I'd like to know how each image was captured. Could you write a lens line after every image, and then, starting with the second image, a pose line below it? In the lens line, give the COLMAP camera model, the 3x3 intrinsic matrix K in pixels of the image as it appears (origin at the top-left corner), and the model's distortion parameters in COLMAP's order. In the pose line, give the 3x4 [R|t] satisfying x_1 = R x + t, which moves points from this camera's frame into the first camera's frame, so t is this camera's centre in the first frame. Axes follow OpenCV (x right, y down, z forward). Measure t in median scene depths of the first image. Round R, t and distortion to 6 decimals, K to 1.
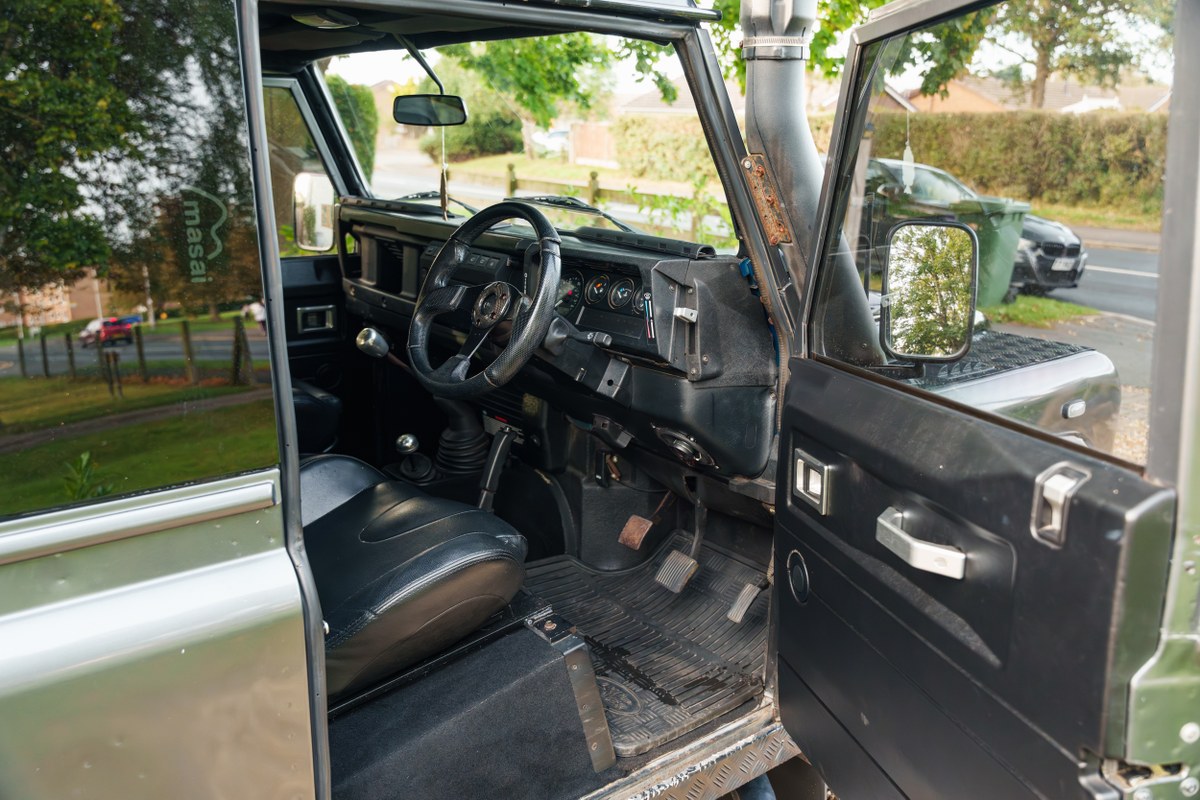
lens RADIAL K [[988.8, 0, 604.2], [0, 988.8, 401.6], [0, 0, 1]] dist [0.005531, 0.000753]
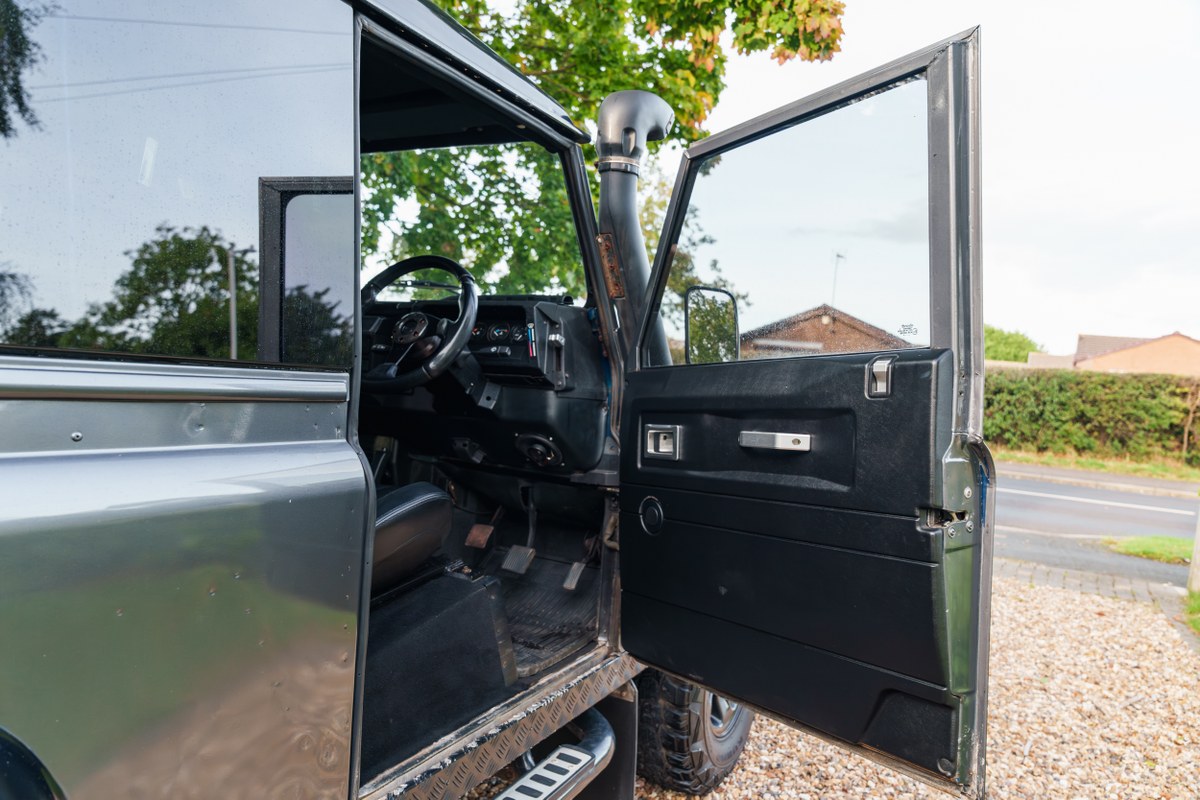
lens RADIAL K [[796.6, 0, 602.5], [0, 796.6, 406.0], [0, 0, 1]] dist [-0.003840, 0.001112]
pose [[0.916963, 0.031430, 0.397732, -0.279659], [0.051638, 0.979158, -0.196424, 0.209494], [-0.395616, 0.200652, 0.896229, -0.020958]]
